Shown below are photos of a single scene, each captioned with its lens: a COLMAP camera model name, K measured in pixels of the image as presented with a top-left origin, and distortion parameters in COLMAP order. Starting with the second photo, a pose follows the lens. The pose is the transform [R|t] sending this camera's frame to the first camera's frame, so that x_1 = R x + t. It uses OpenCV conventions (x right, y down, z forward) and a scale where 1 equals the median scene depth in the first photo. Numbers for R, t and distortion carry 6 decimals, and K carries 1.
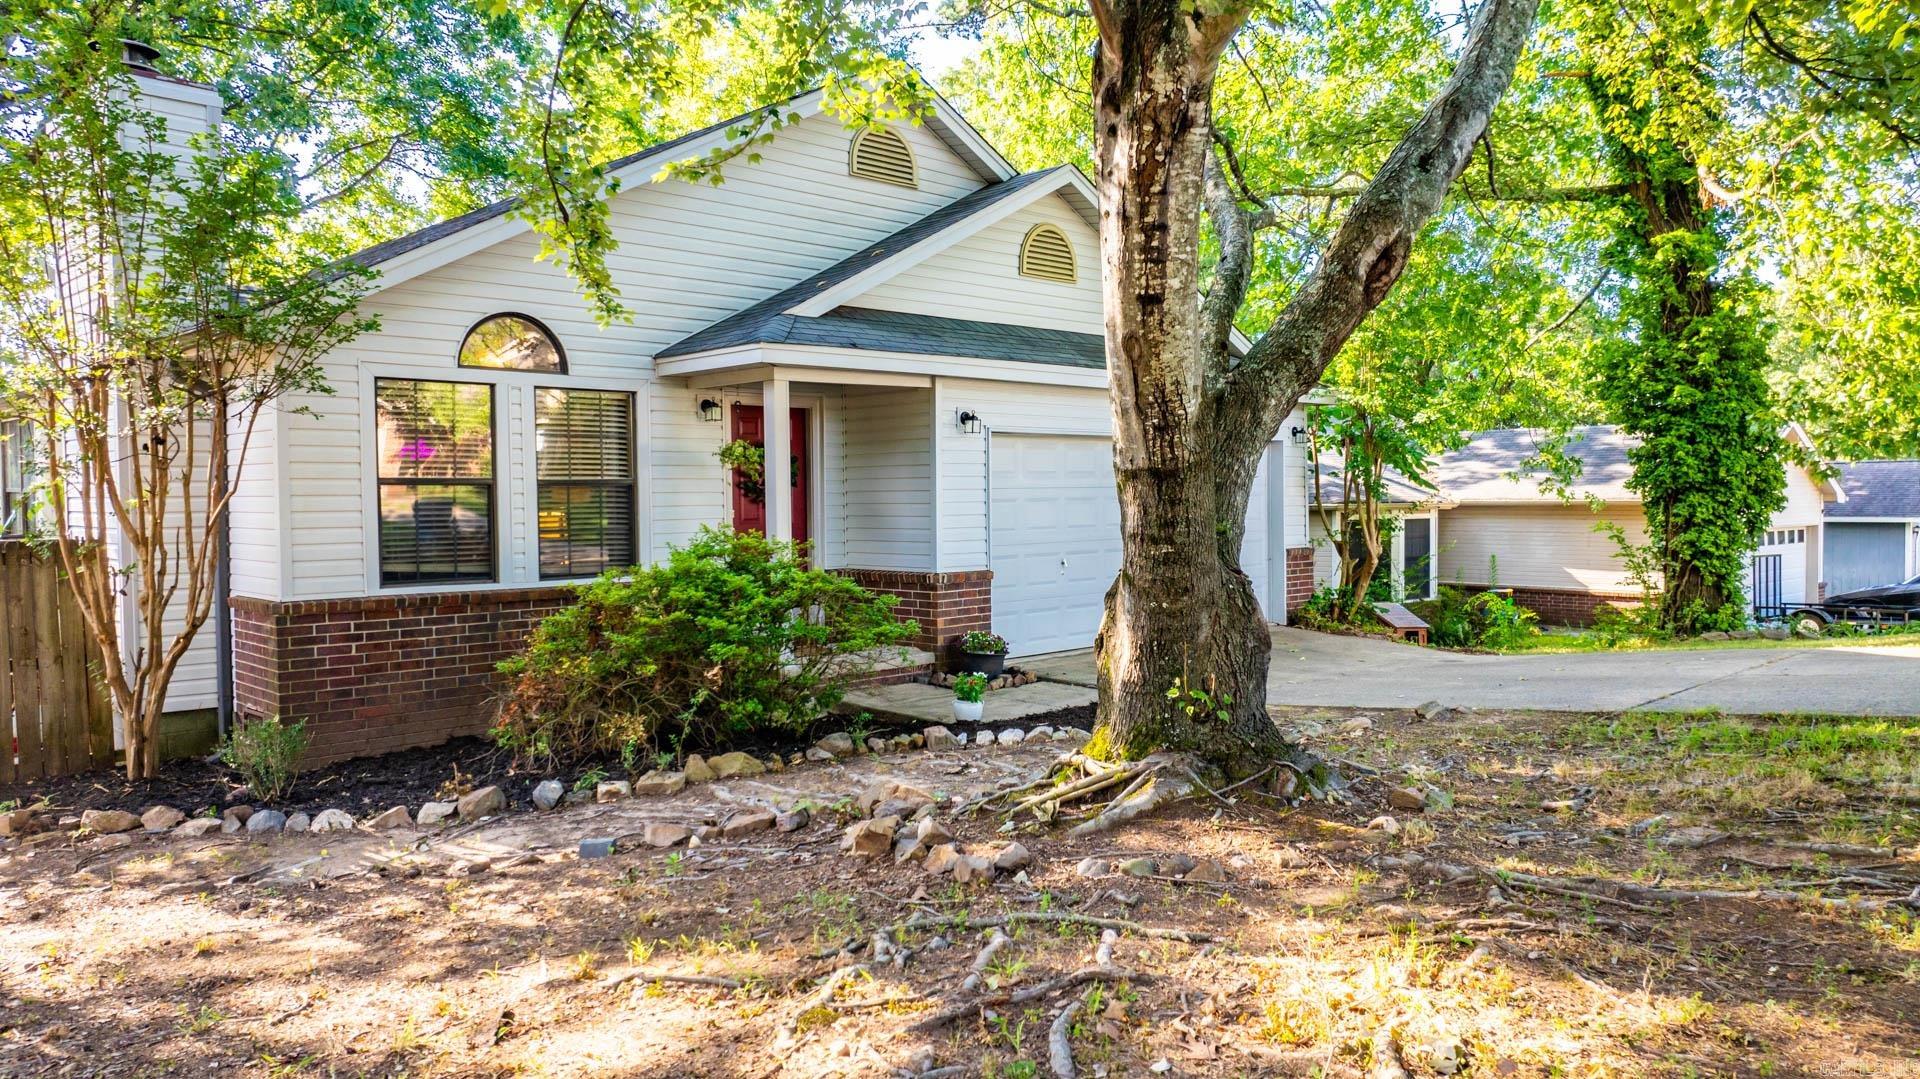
lens RADIAL K [[1353.5, 0, 962.7], [0, 1353.5, 539.9], [0, 0, 1]] dist [-0.033160, 0.025834]
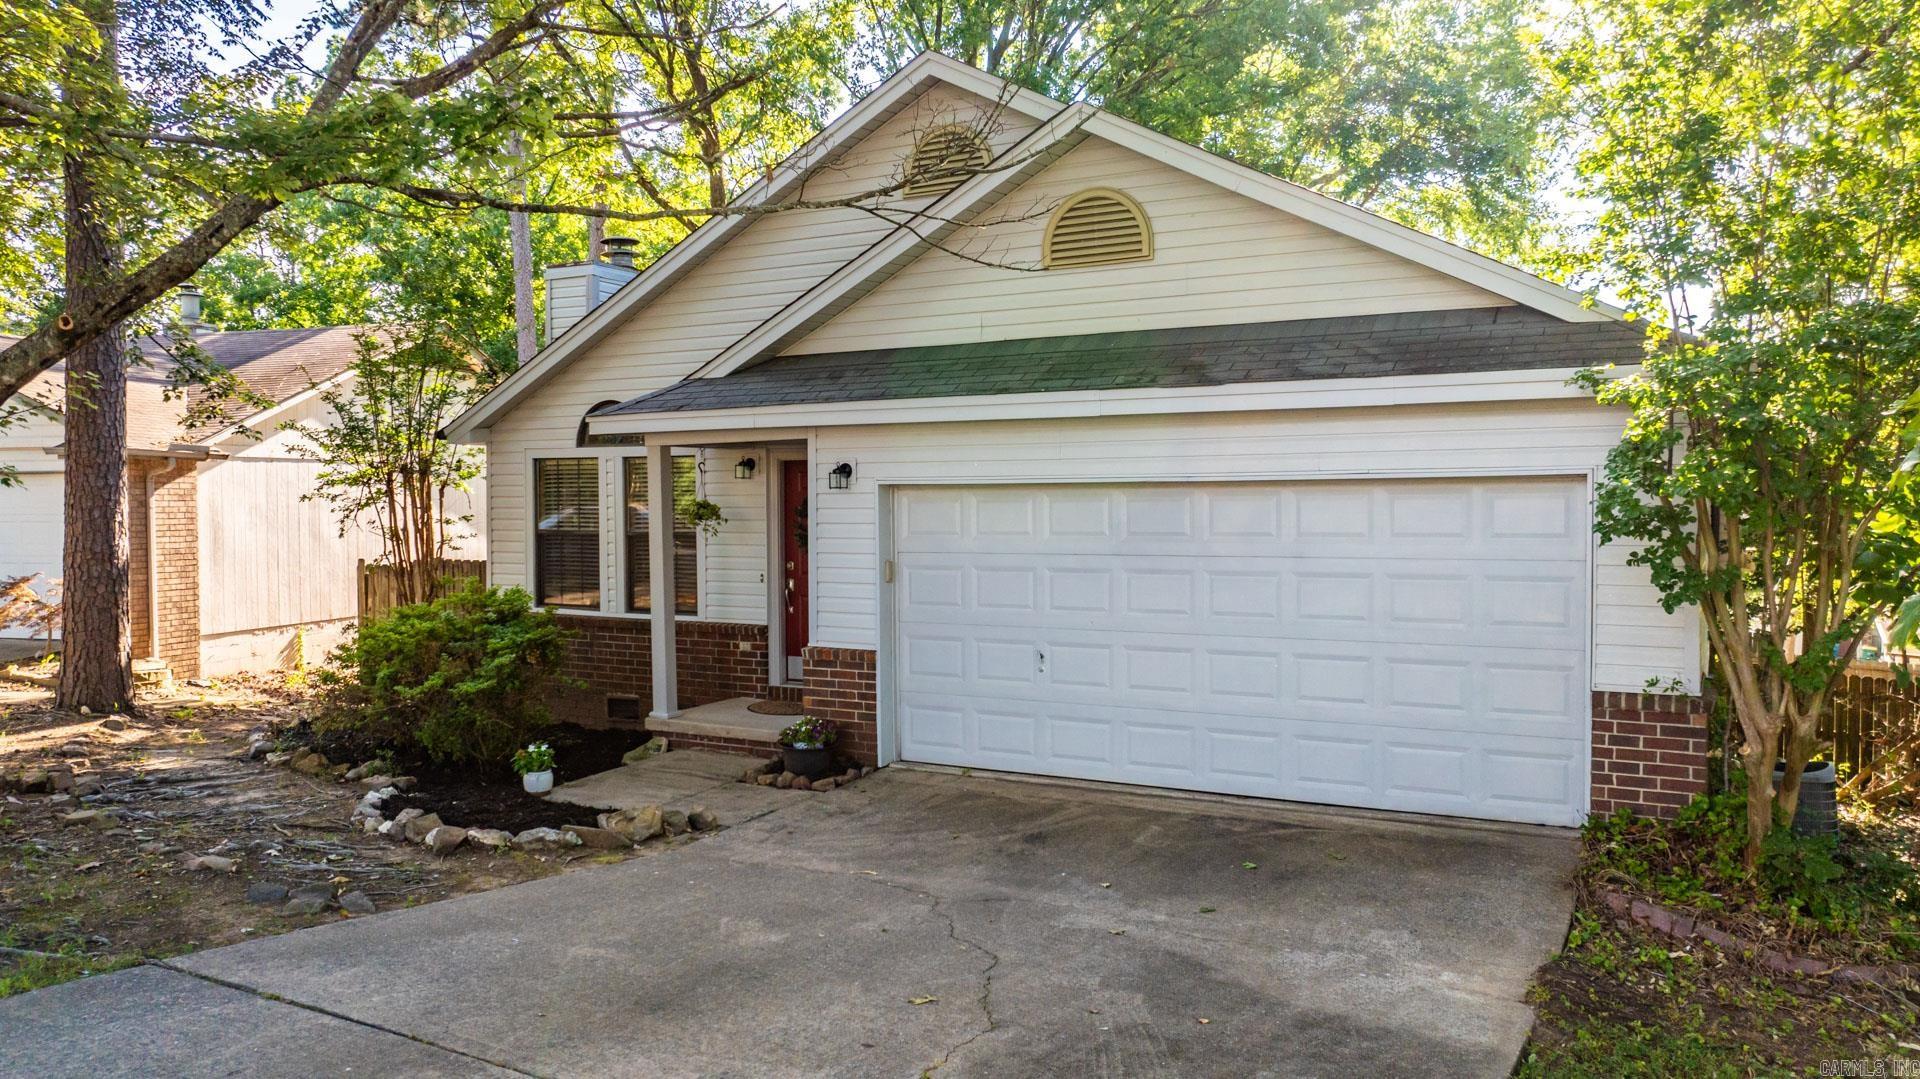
lens RADIAL K [[1353.5, 0, 978.5], [0, 1353.5, 537.2], [0, 0, 1]] dist [-0.033160, 0.025834]
pose [[0.276360, 0.039423, -0.960245, 0.893100], [-0.029735, 0.999031, 0.032458, -0.081836], [0.960594, 0.019583, 0.277265, 0.884651]]
